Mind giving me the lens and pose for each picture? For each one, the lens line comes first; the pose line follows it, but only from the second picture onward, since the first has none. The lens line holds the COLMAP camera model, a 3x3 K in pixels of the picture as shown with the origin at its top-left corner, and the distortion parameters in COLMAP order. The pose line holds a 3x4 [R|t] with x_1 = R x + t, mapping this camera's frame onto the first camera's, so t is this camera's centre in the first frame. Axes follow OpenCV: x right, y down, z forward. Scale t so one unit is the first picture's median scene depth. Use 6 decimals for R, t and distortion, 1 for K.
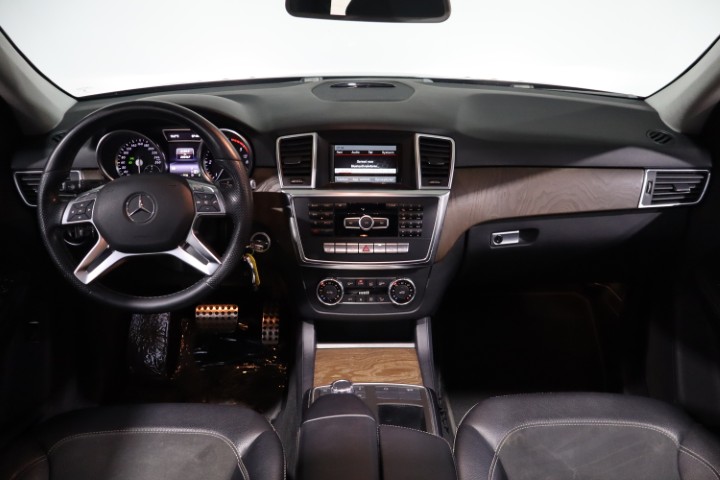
lens RADIAL K [[594.0, 0, 357.4], [0, 594.0, 241.2], [0, 0, 1]] dist [-0.016828, 0.009650]
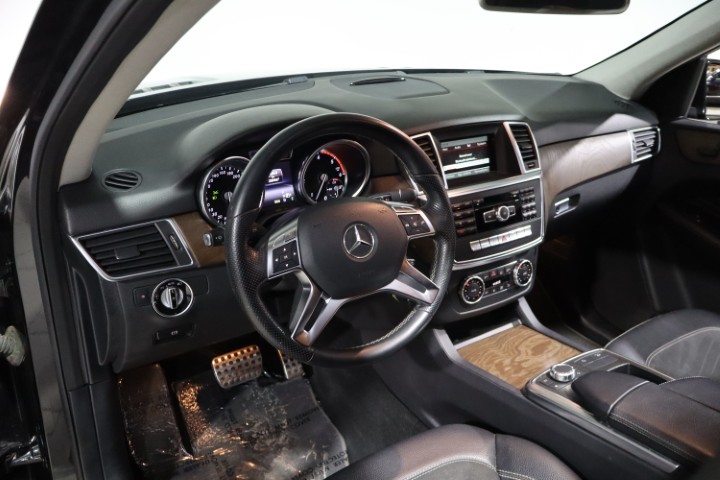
lens RADIAL K [[594.0, 0, 359.3], [0, 594.0, 238.5], [0, 0, 1]] dist [-0.016828, 0.009650]
pose [[0.846706, -0.204011, 0.491394, -0.657235], [0.199581, 0.977911, 0.062105, -0.094969], [-0.493210, 0.045489, 0.868720, 0.227711]]
